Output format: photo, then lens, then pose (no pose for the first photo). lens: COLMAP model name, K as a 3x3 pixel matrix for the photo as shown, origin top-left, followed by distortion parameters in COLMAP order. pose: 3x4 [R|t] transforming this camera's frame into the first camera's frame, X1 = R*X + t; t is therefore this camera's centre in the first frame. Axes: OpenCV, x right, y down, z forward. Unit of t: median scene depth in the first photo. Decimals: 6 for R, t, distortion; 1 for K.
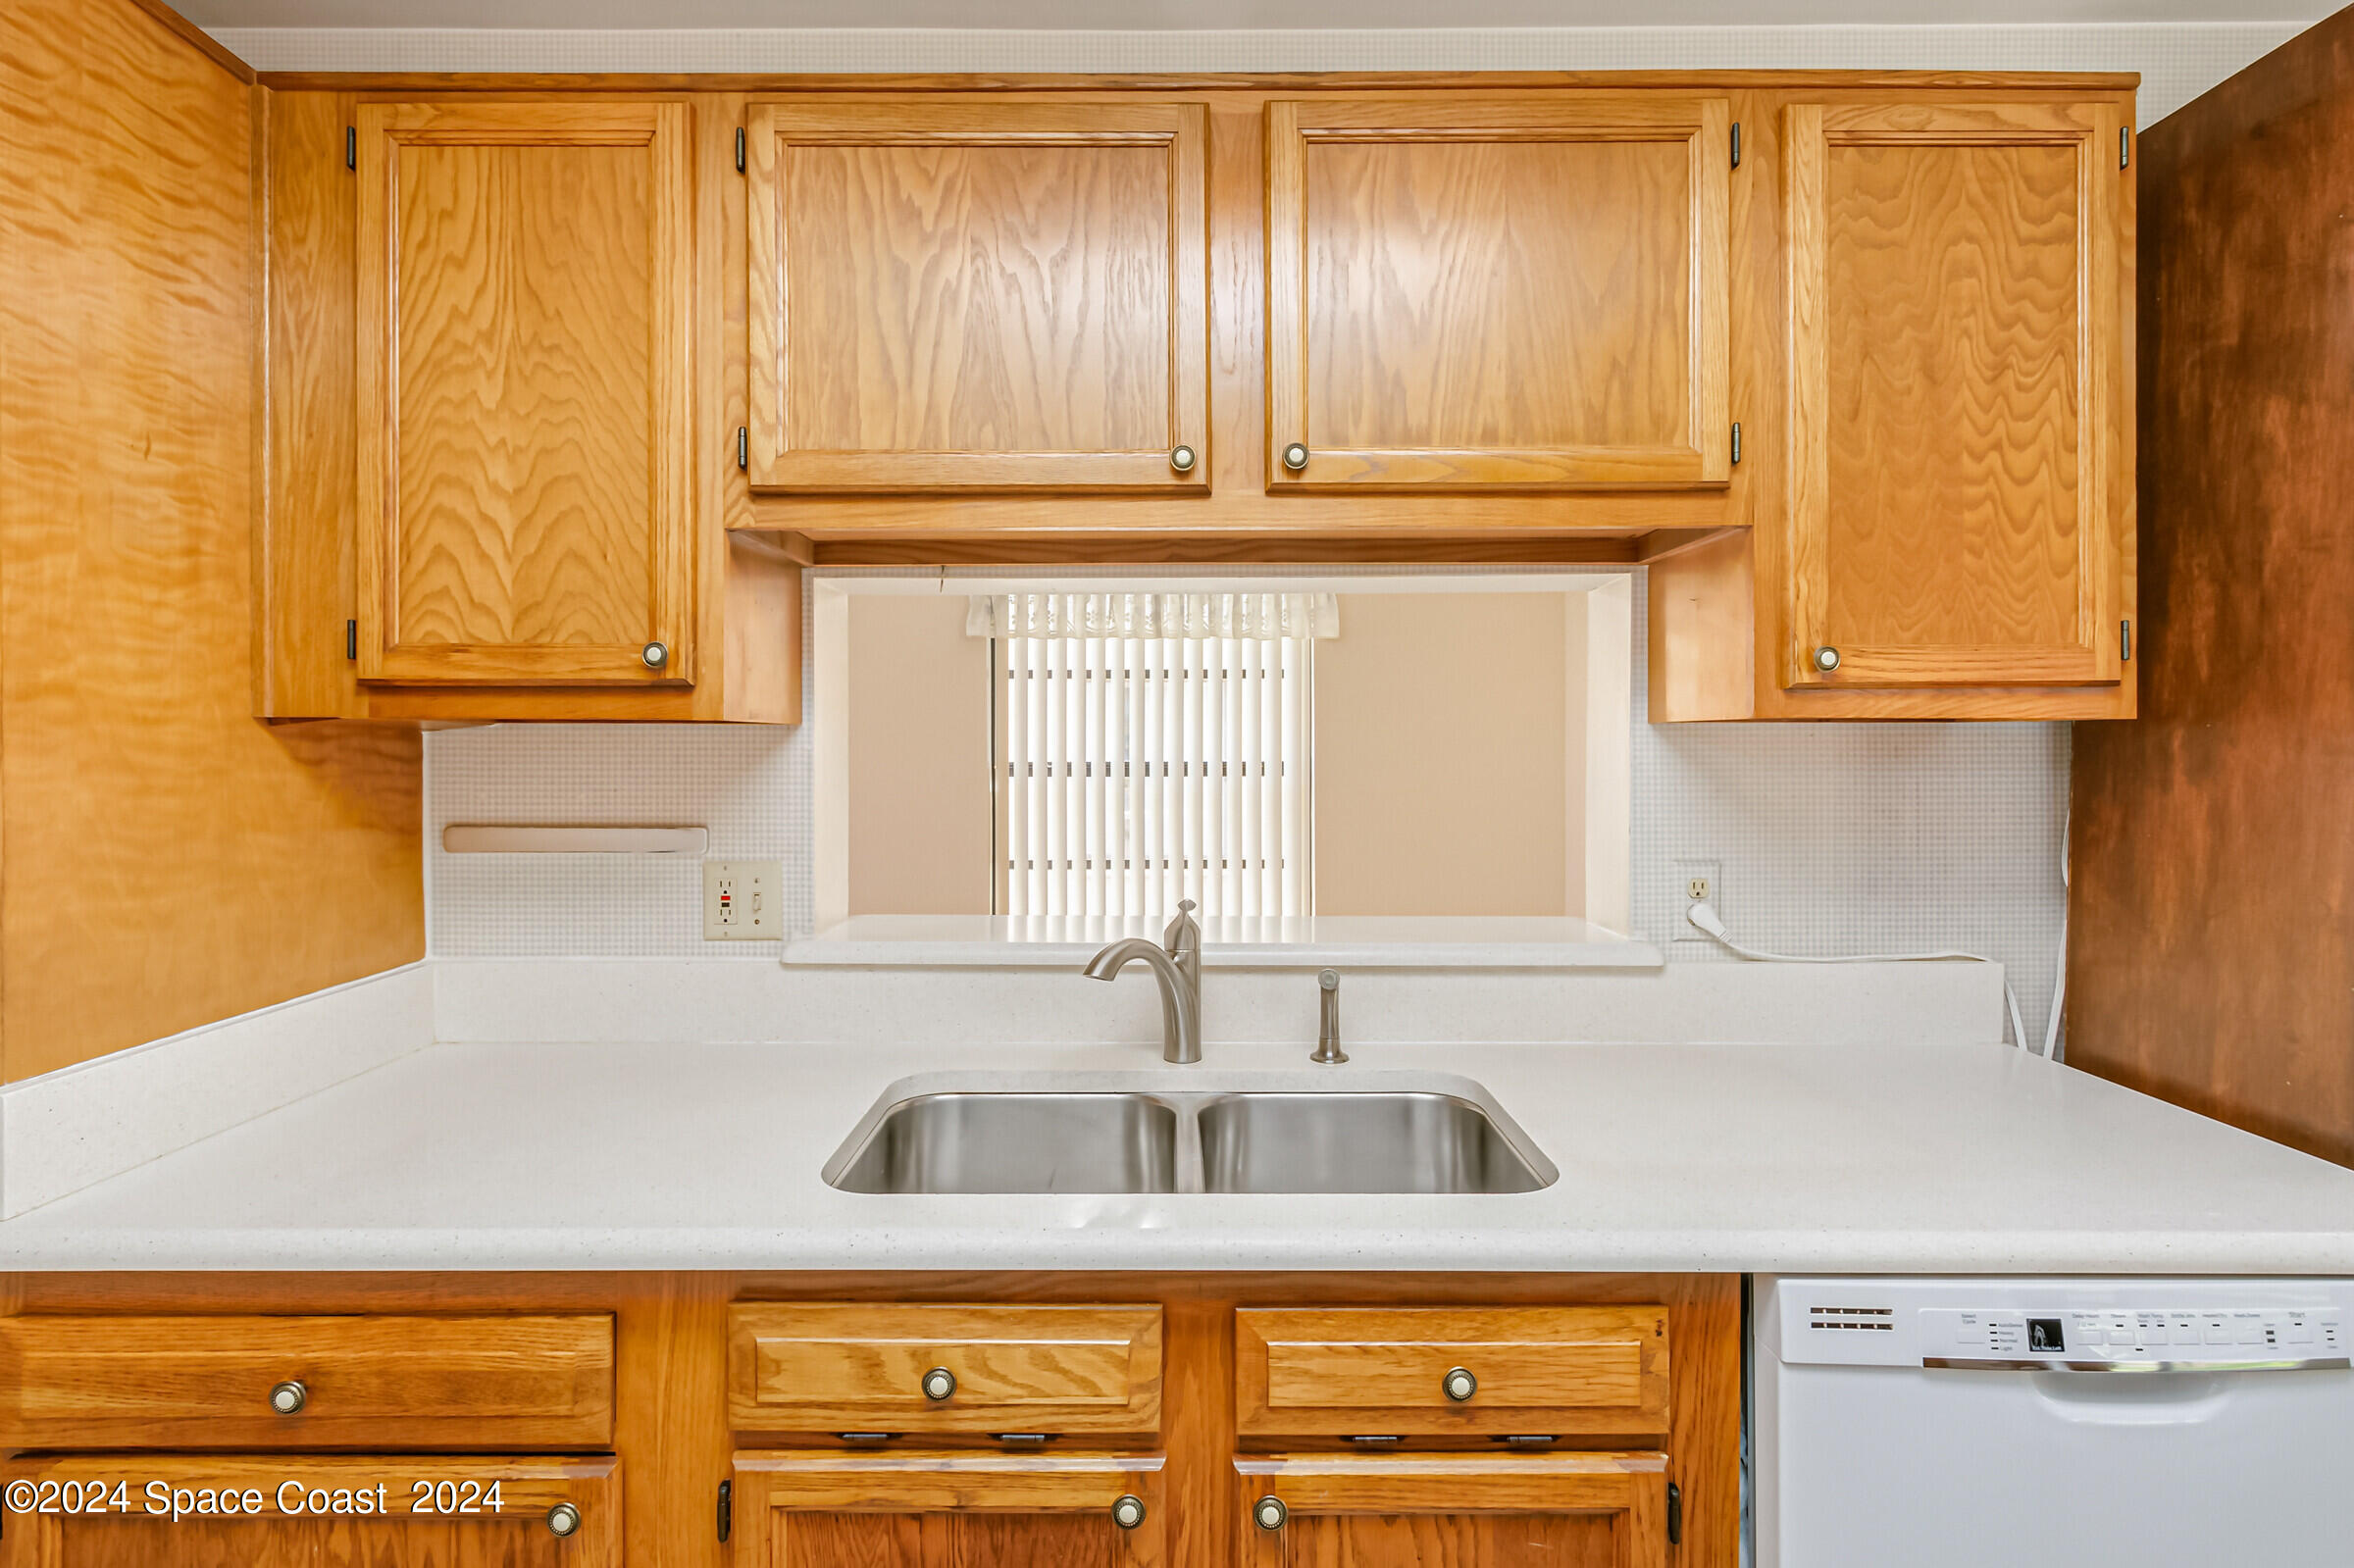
lens RADIAL K [[1087.4, 0, 1165.4], [0, 1087.4, 751.6], [0, 0, 1]] dist [0.001977, -0.001067]
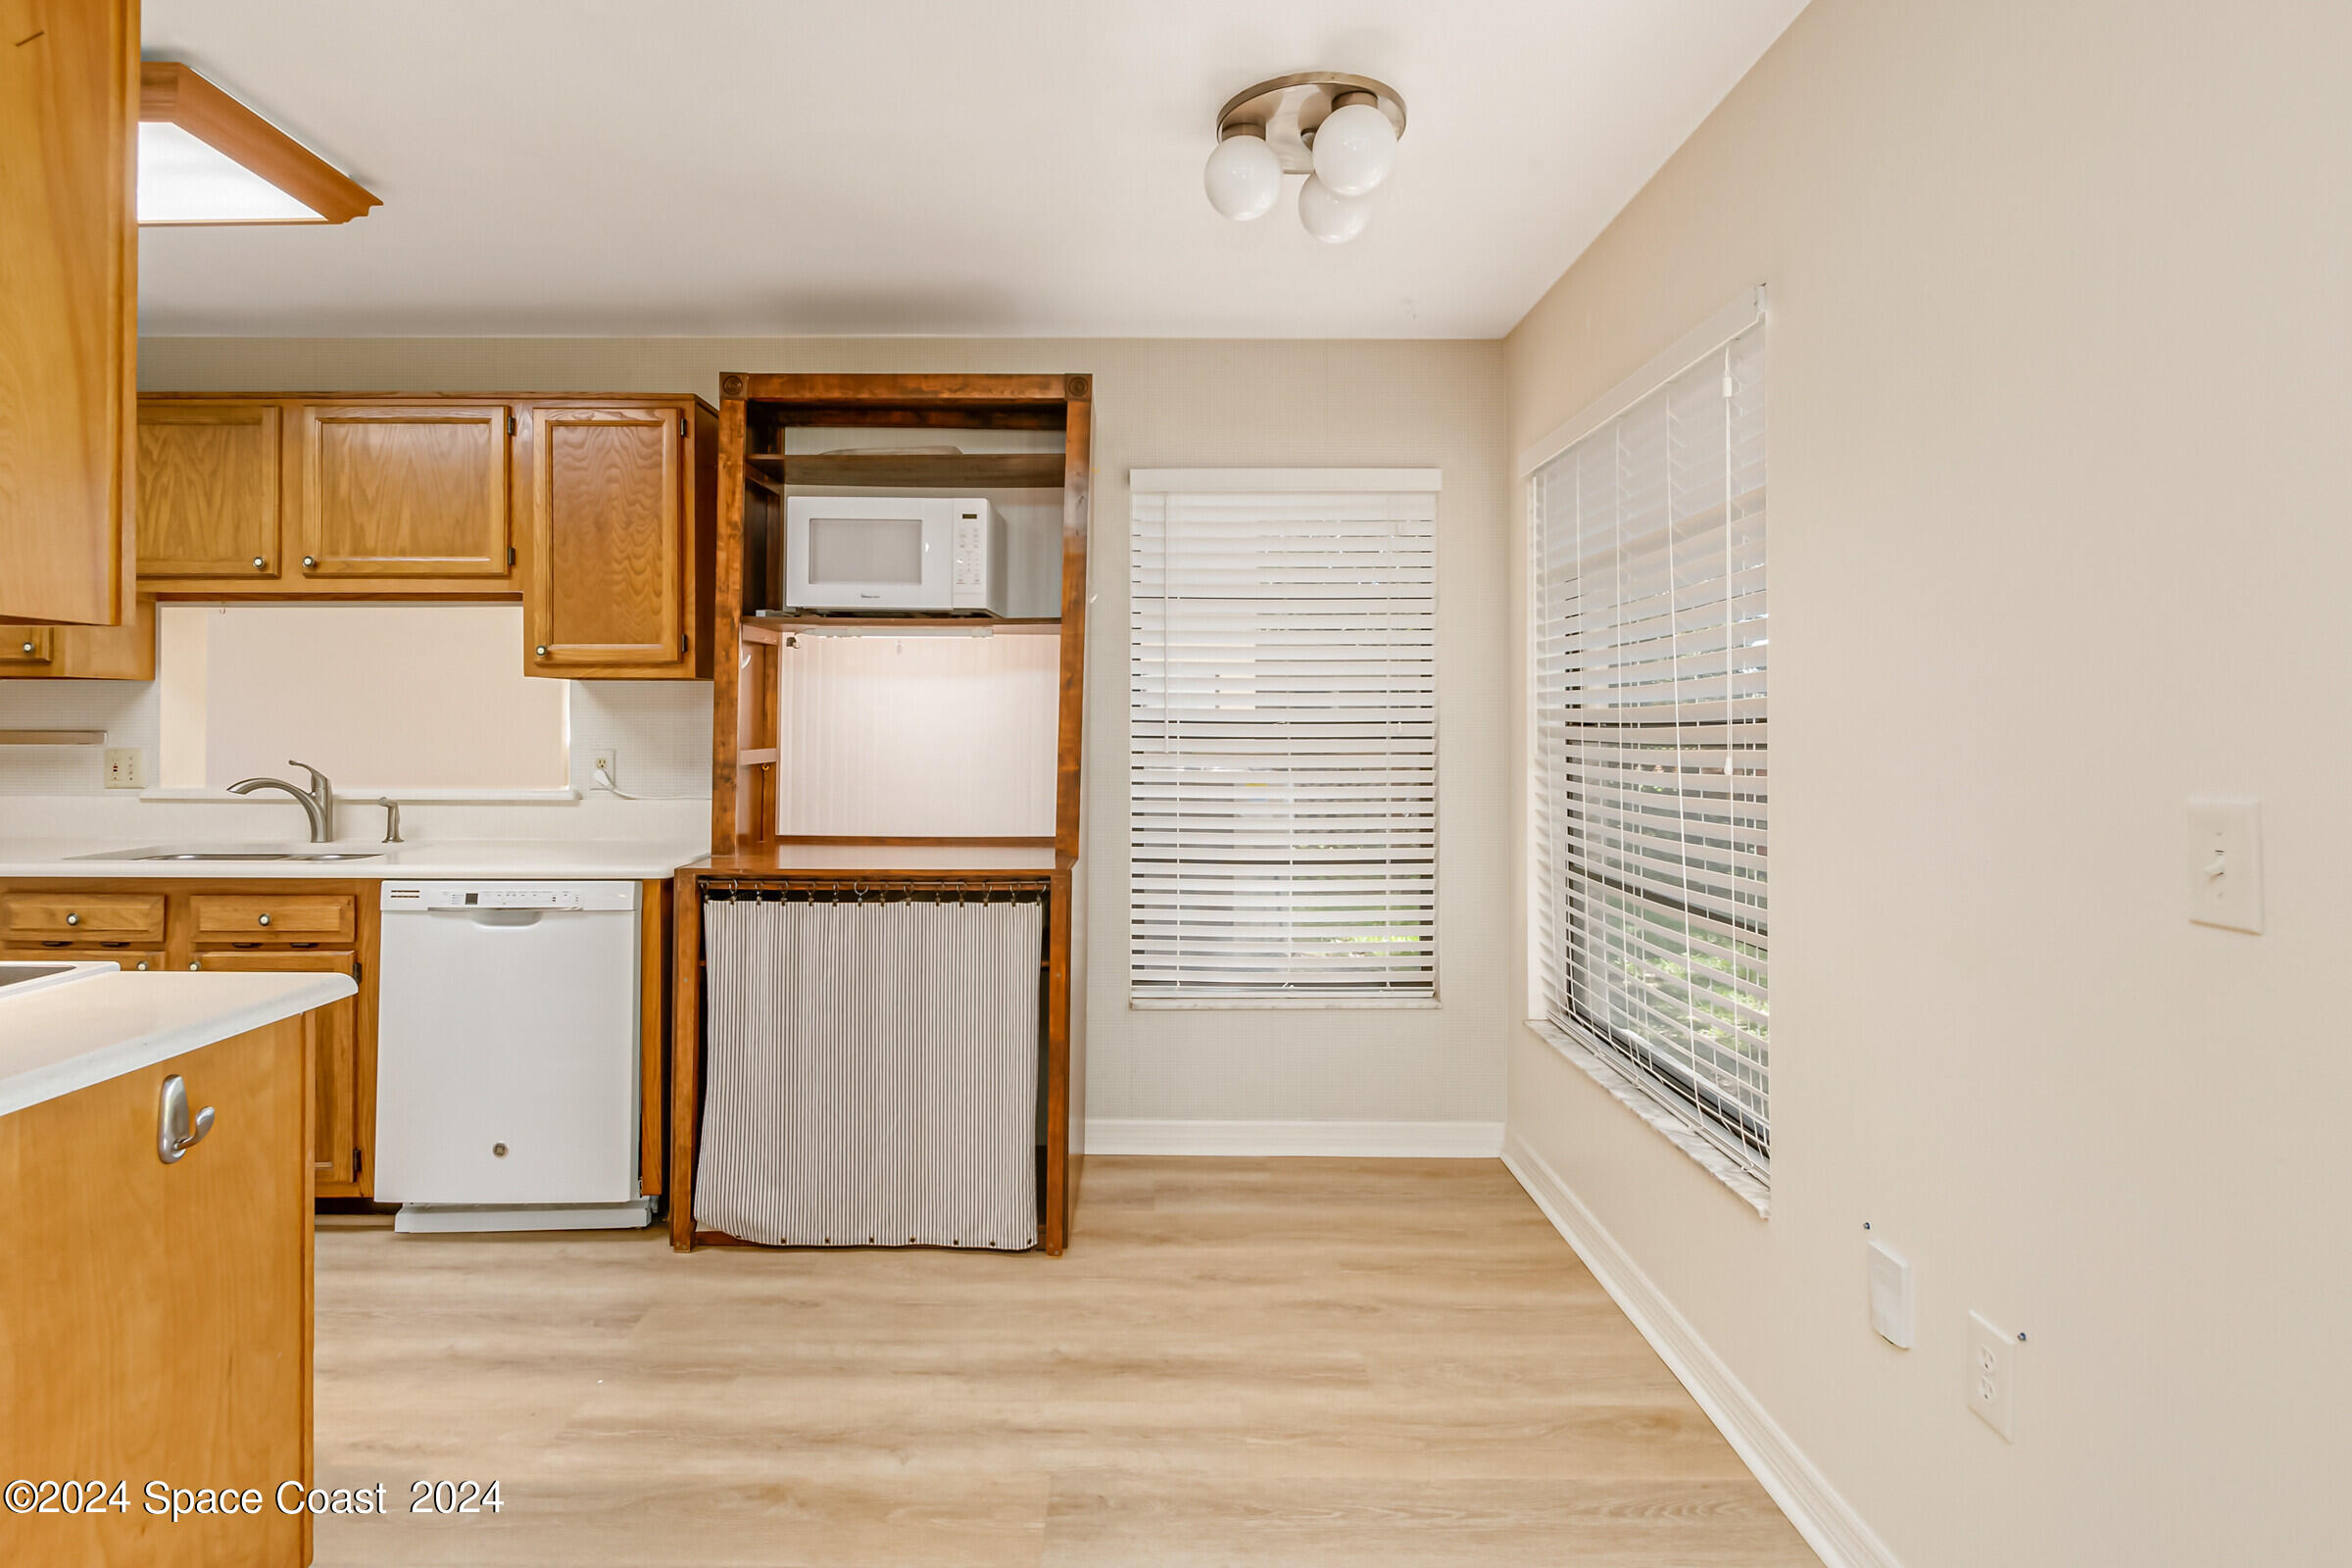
lens RADIAL K [[1200.8, 0, 1164.3], [0, 1200.8, 718.7], [0, 0, 1]] dist [-0.000463, -0.001008]
pose [[0.999949, 0.002775, 0.009723, 1.861726], [-0.002710, 0.999974, -0.006686, 0.069648], [-0.009741, 0.006659, 0.999930, -1.514409]]
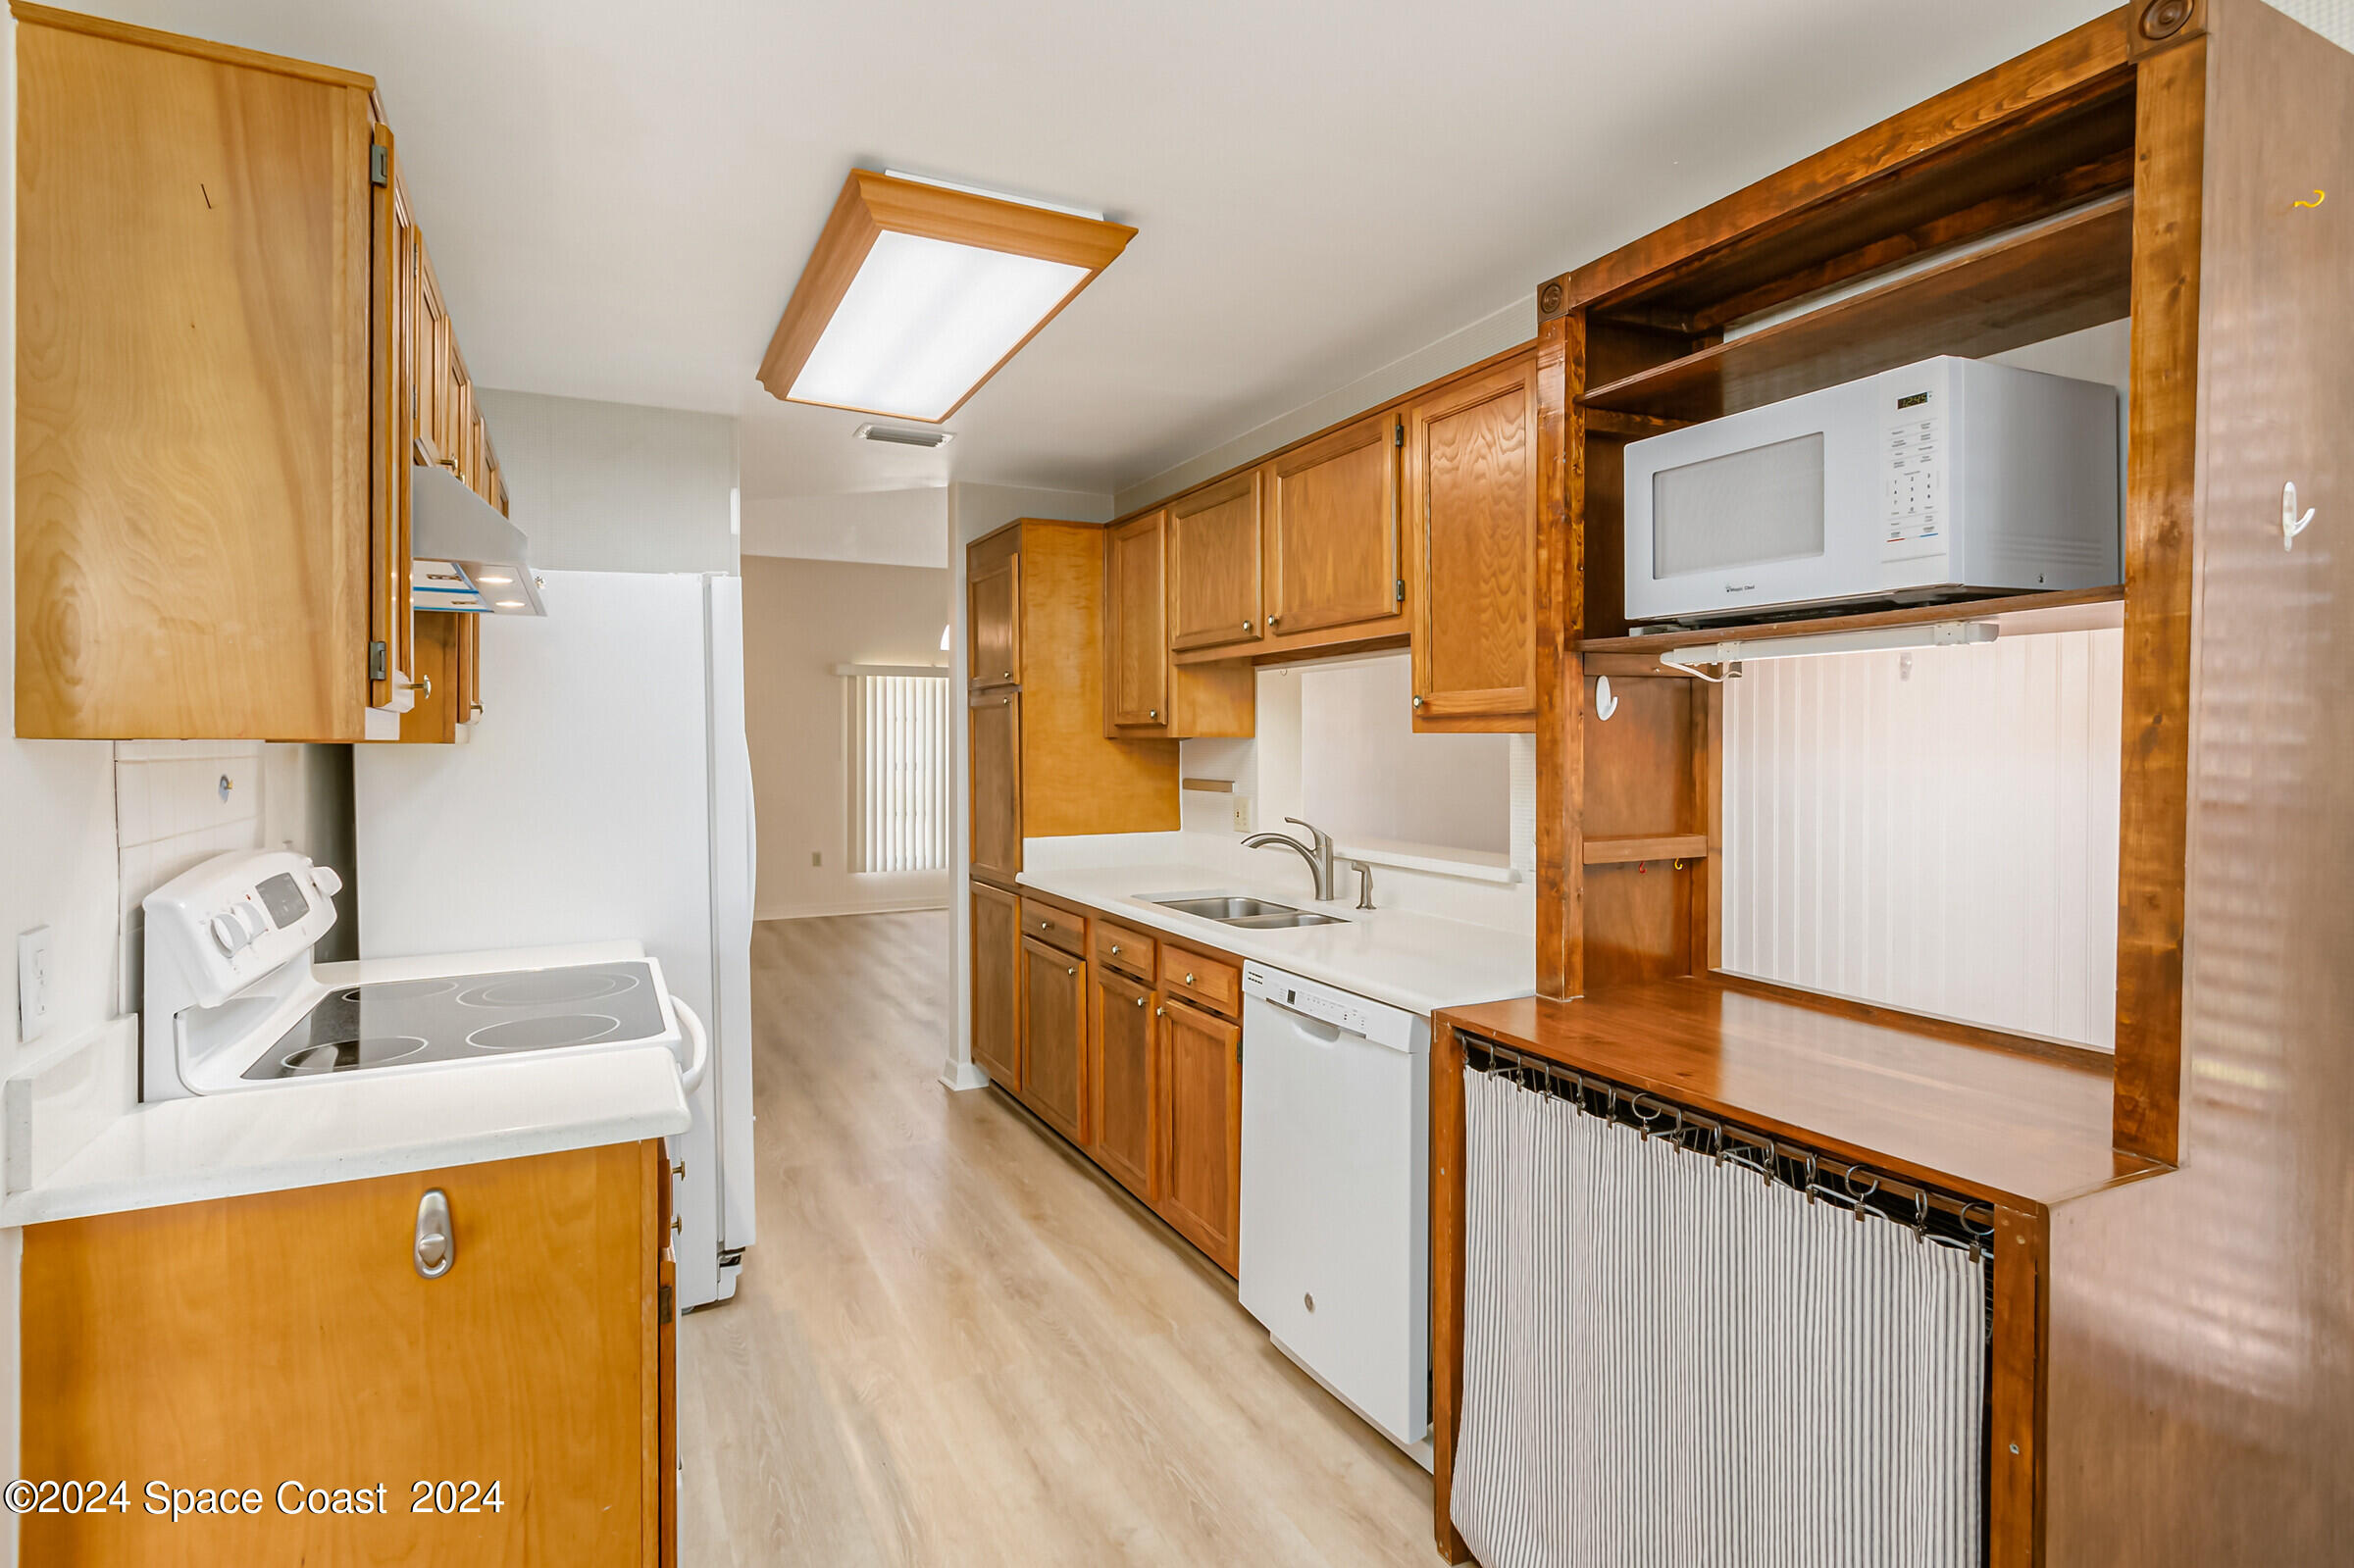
lens RADIAL K [[1191.6, 0, 1177.6], [0, 1191.6, 745.8], [0, 0, 1]] dist [-0.000047, -0.000287]
pose [[0.440493, 0.001484, -0.897755, 2.228899], [-0.001221, 0.999999, 0.001054, -0.011661], [0.897755, 0.000632, 0.440494, -0.272121]]
